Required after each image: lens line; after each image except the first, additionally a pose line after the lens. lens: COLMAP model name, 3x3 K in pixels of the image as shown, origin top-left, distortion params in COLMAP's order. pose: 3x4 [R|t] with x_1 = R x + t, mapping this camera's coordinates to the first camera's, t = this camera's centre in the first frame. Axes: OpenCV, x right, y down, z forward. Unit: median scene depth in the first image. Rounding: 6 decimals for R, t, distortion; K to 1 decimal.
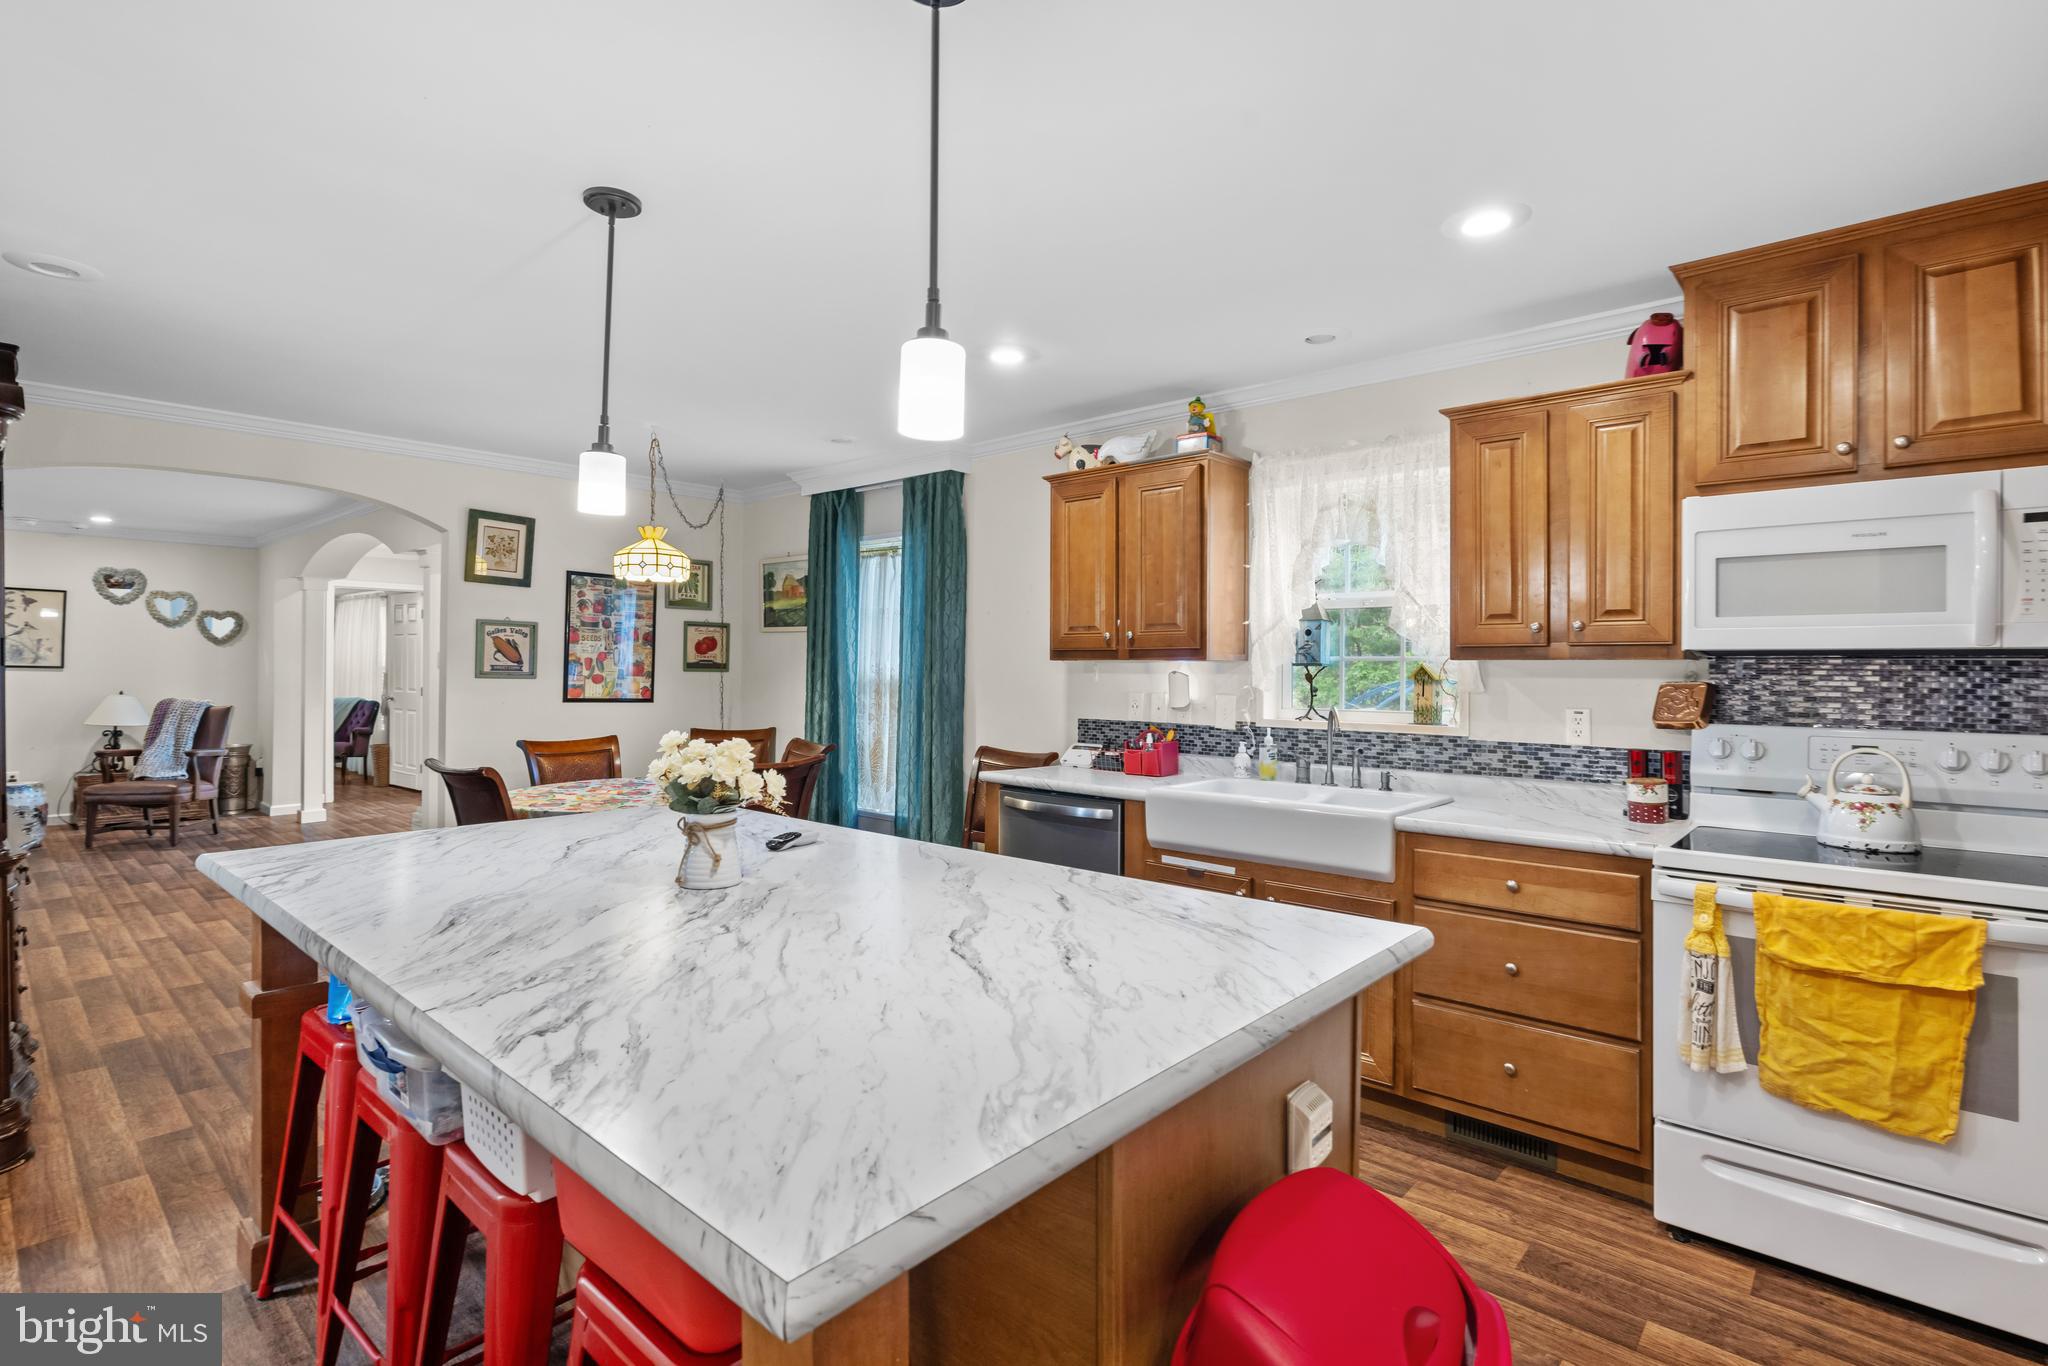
lens RADIAL K [[959.1, 0, 1034.2], [0, 959.1, 666.6], [0, 0, 1]] dist [0.004285, 0.000792]
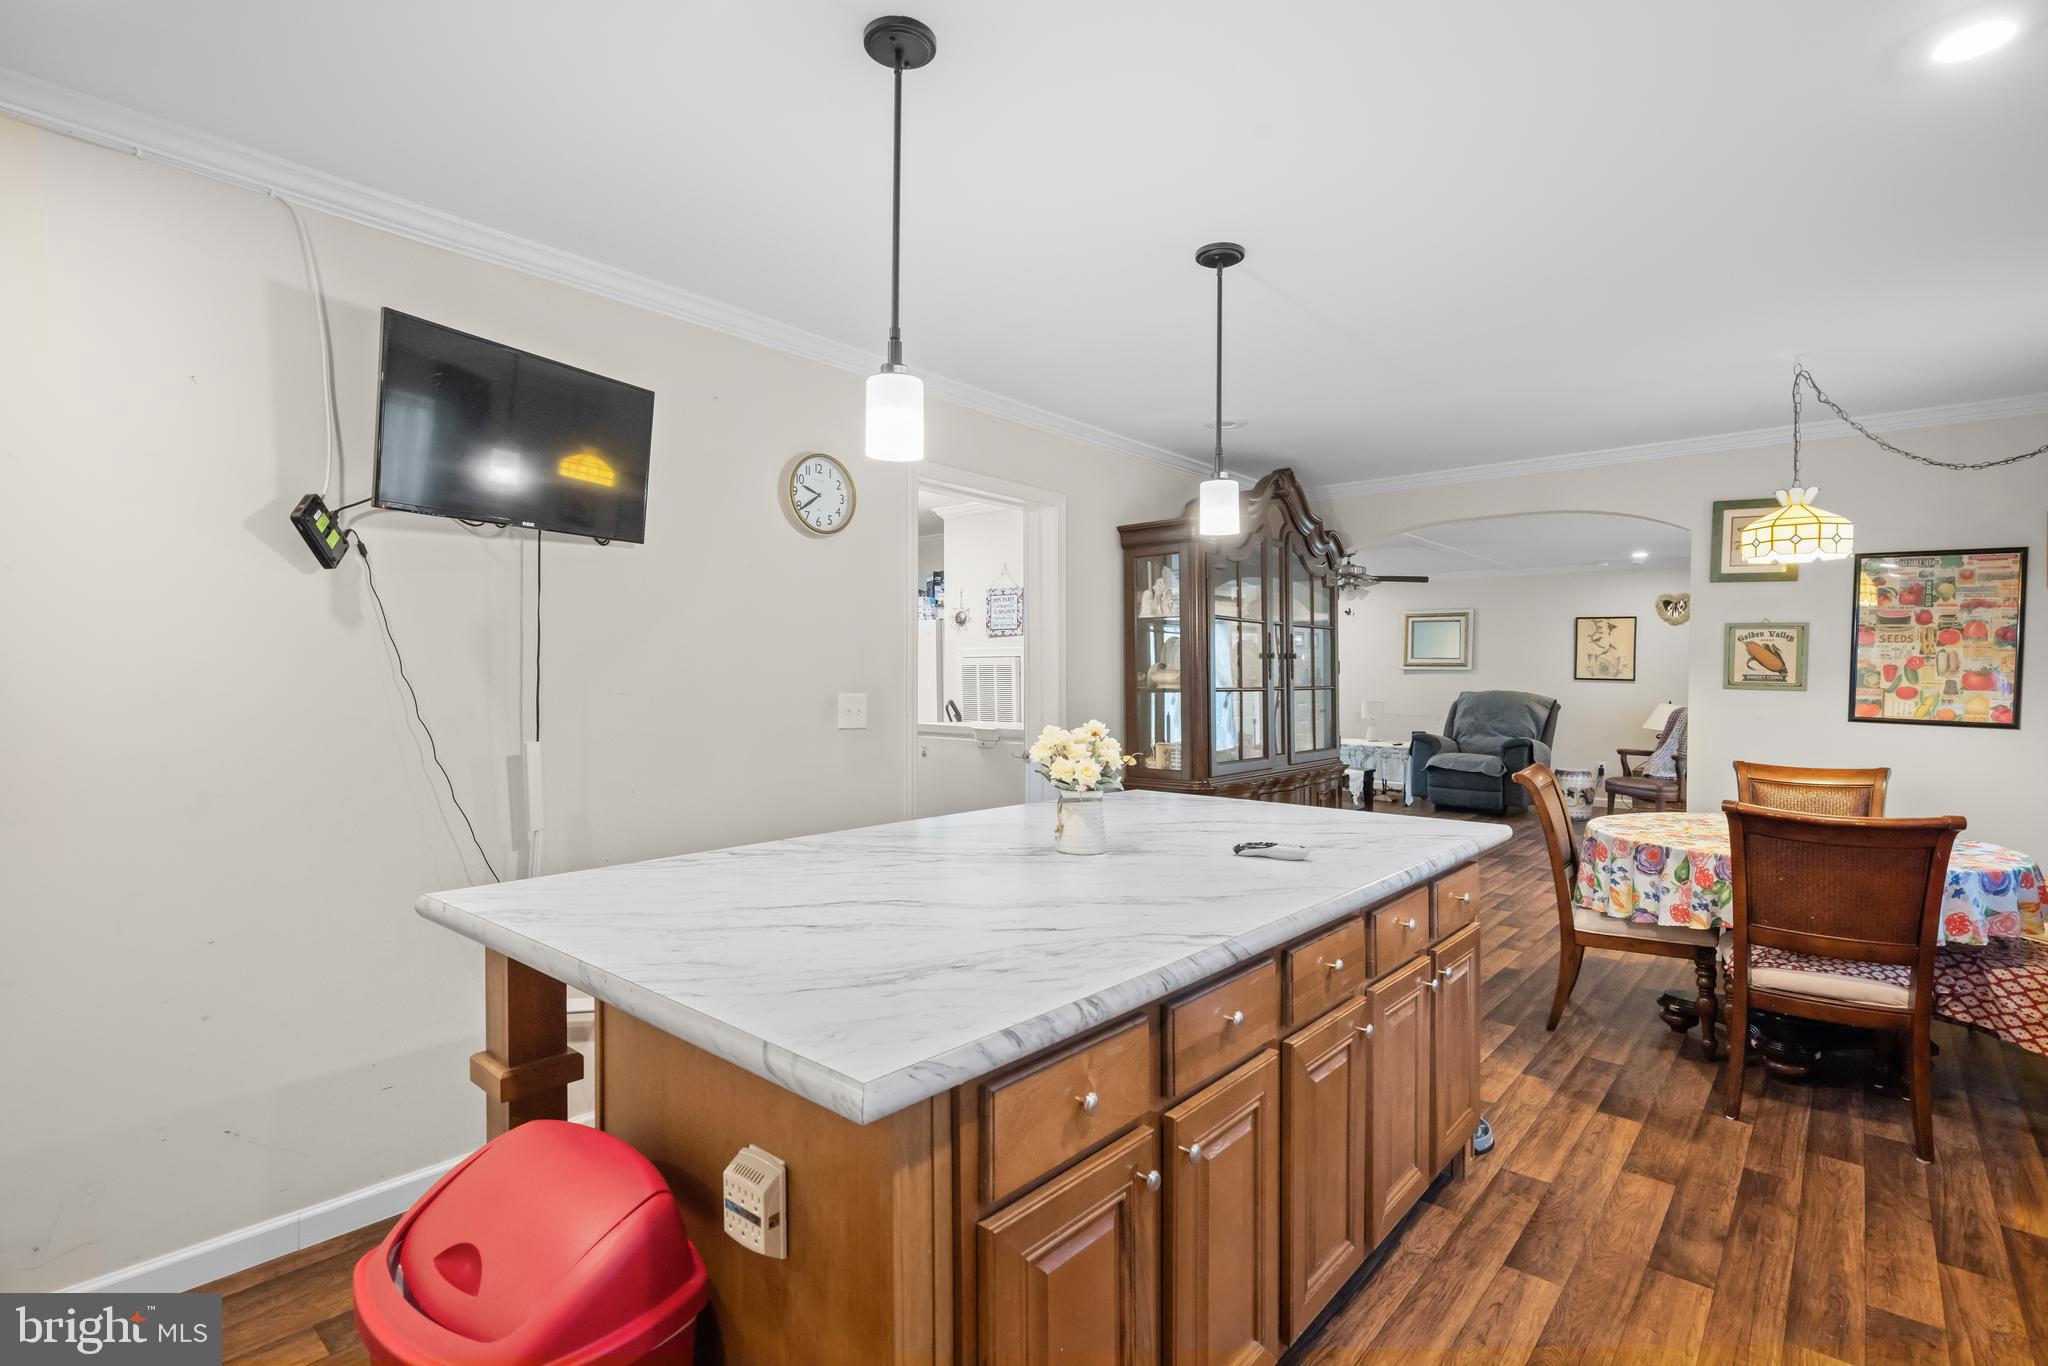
lens RADIAL K [[959.1, 0, 1026.4], [0, 959.1, 683.2], [0, 0, 1]] dist [0.004285, 0.000792]
pose [[0.016970, 0.004770, -0.999845, 0.303963], [-0.004875, 0.999977, 0.004688, 0.005511], [0.999844, 0.004795, 0.016993, 0.328934]]
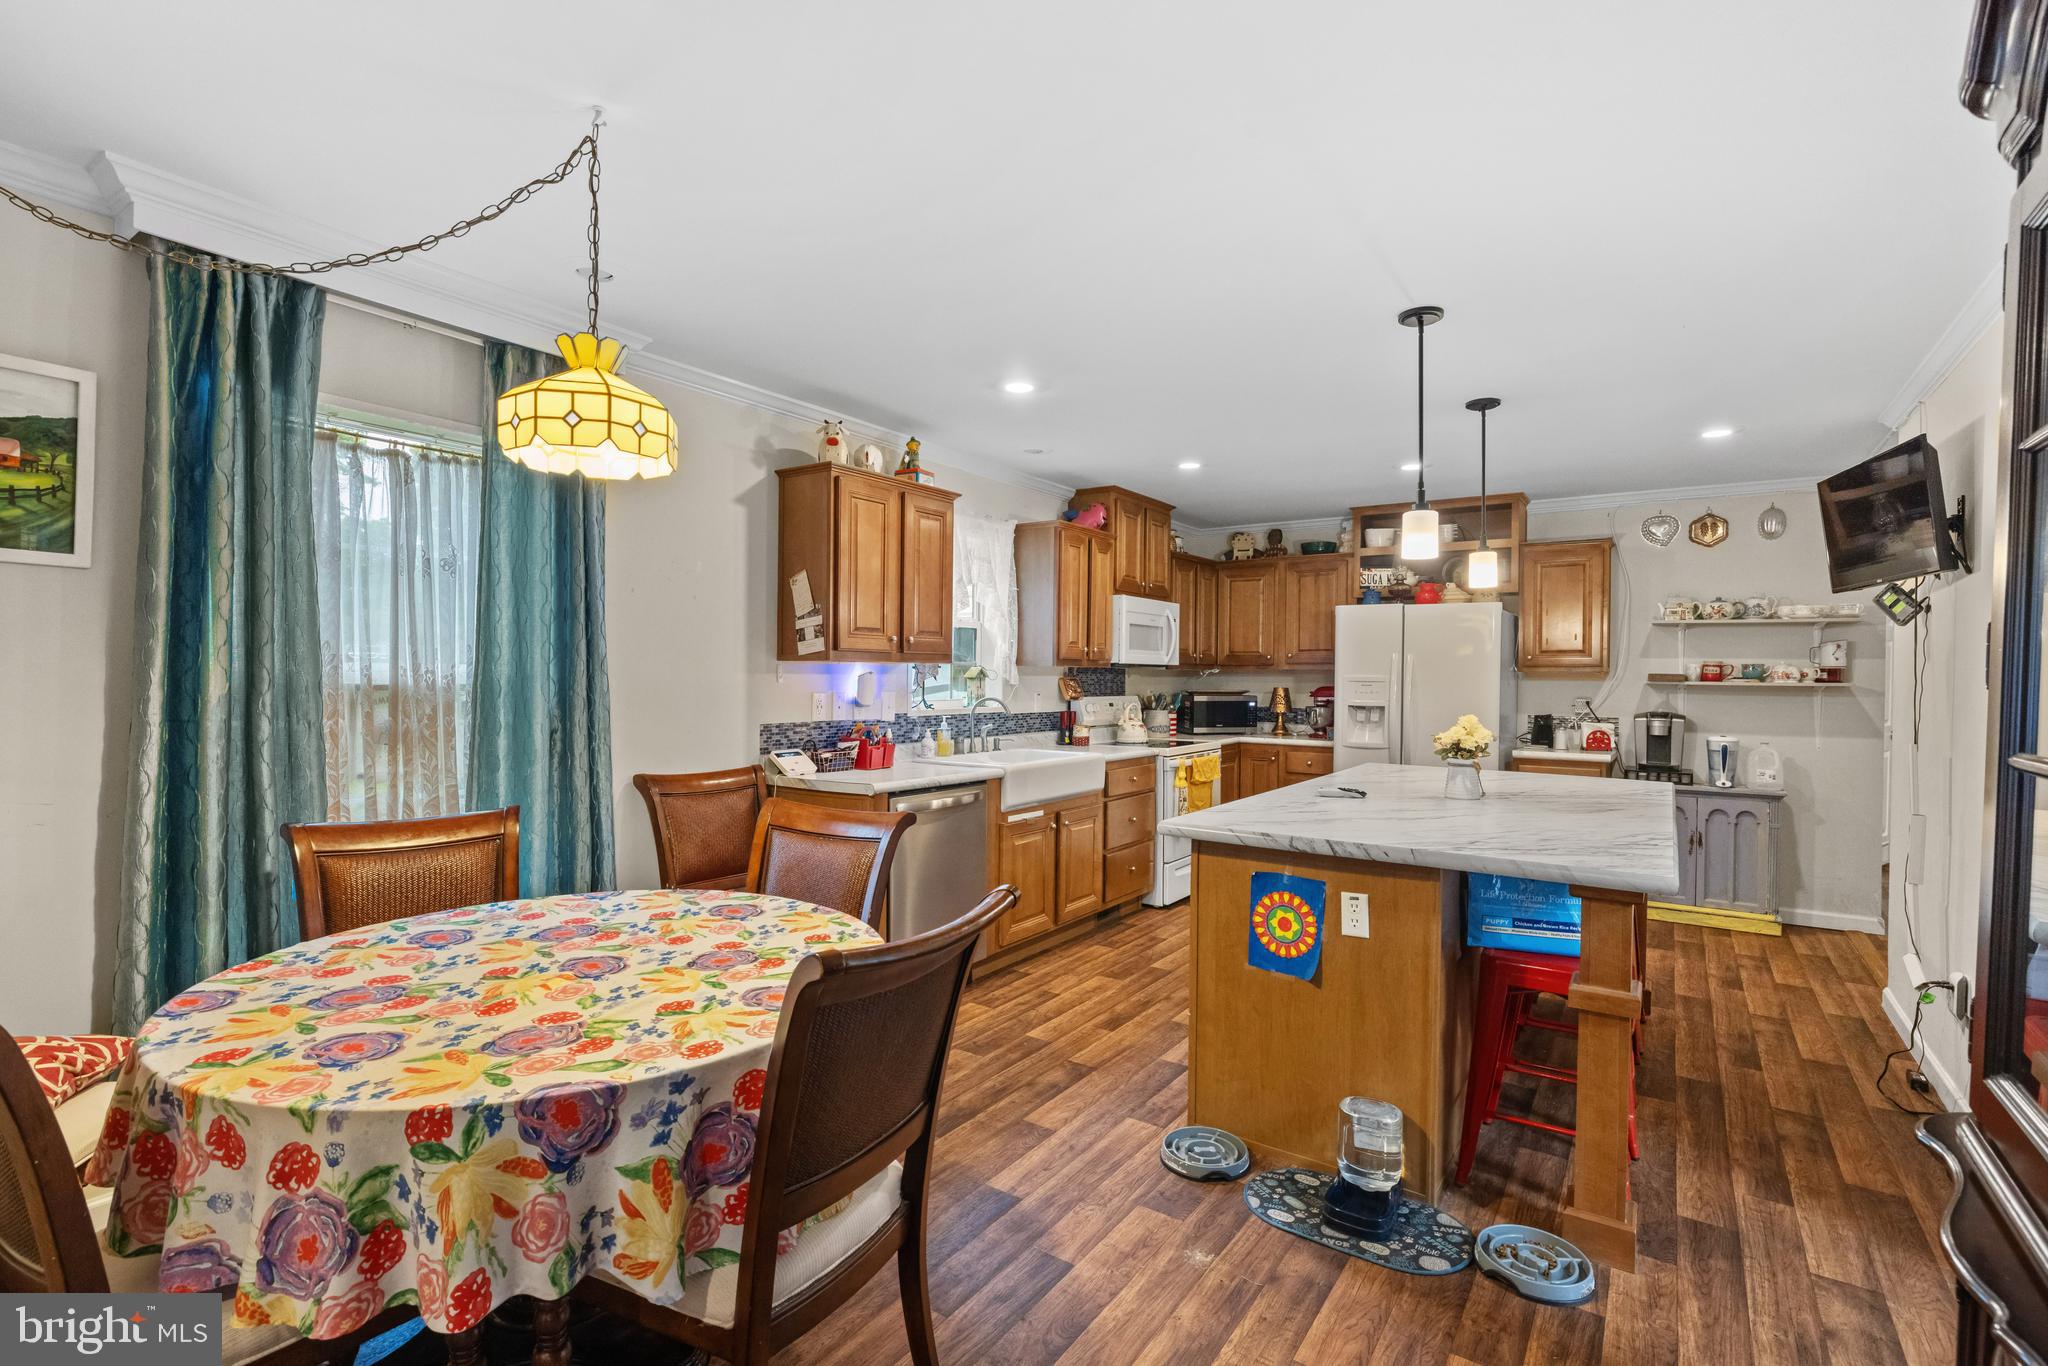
lens RADIAL K [[931.5, 0, 1016.9], [0, 931.5, 689.0], [0, 0, 1]] dist [-0.012166, 0.001009]
pose [[-0.115883, -0.019687, 0.993068, -0.711075], [-0.011691, 0.999761, 0.018456, 0.002776], [-0.993194, -0.009471, -0.116085, 0.737635]]
